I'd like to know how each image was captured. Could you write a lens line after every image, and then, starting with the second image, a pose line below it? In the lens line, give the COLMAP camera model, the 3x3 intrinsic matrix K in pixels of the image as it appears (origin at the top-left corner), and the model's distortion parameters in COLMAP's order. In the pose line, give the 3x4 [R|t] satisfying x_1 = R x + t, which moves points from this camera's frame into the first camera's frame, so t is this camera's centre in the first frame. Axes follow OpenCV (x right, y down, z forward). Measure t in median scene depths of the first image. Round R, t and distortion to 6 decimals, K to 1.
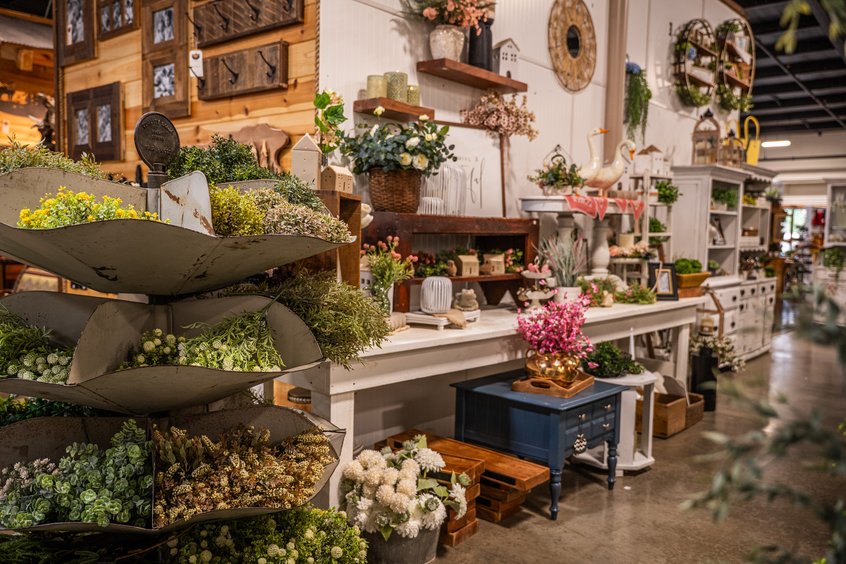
lens RADIAL K [[730.9, 0, 422.0], [0, 730.9, 279.0], [0, 0, 1]] dist [0.013261, 0.016107]
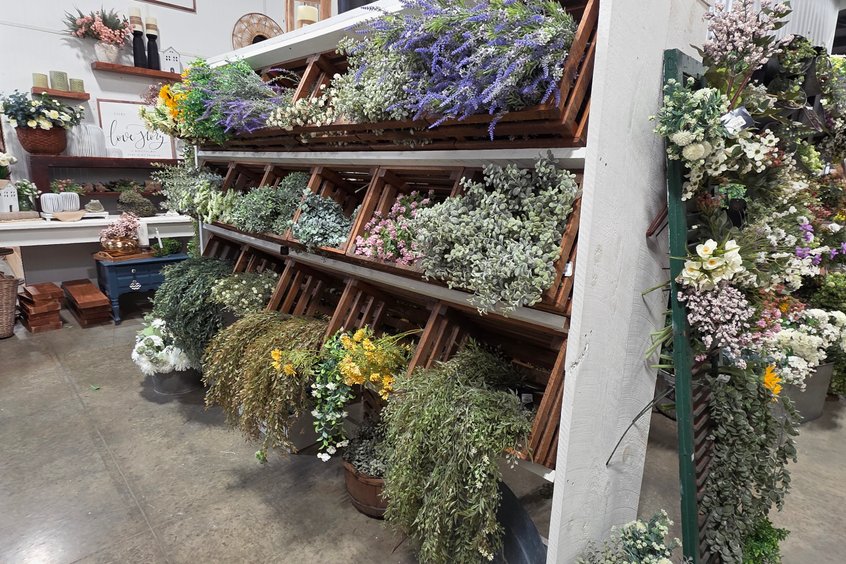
lens RADIAL K [[484.9, 0, 422.2], [0, 484.9, 276.7], [0, 0, 1]] dist [-0.004281, 0.000438]
pose [[0.996183, 0.025078, -0.083605, 0.800617], [-0.012221, 0.988477, 0.150880, 0.009436], [0.086425, -0.149282, 0.985010, -0.095731]]
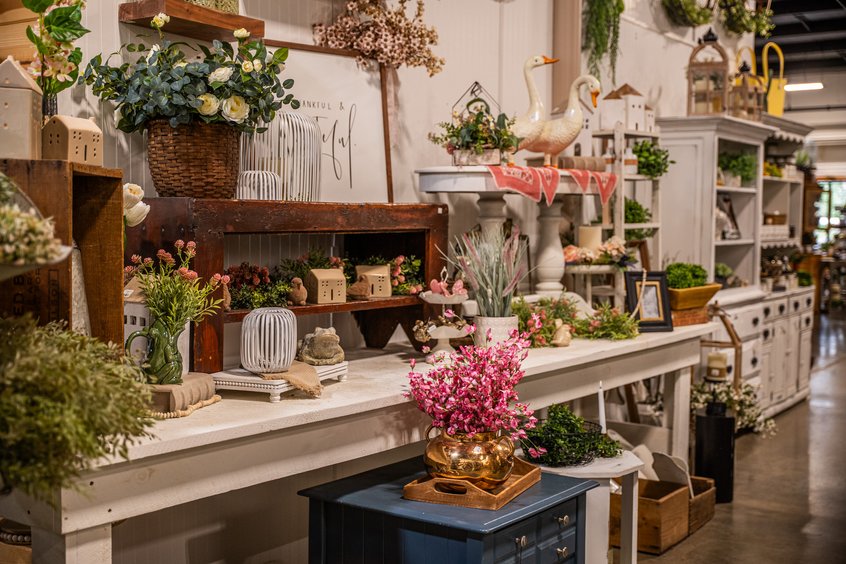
lens RADIAL K [[1109.2, 0, 422.9], [0, 1109.2, 283.7], [0, 0, 1]] dist [0.008200, 0.000000]
pose [[0.992891, -0.021636, 0.117046, 0.031004], [0.022578, 0.999722, -0.006734, -0.010903], [-0.116868, 0.009329, 0.993104, 0.091604]]
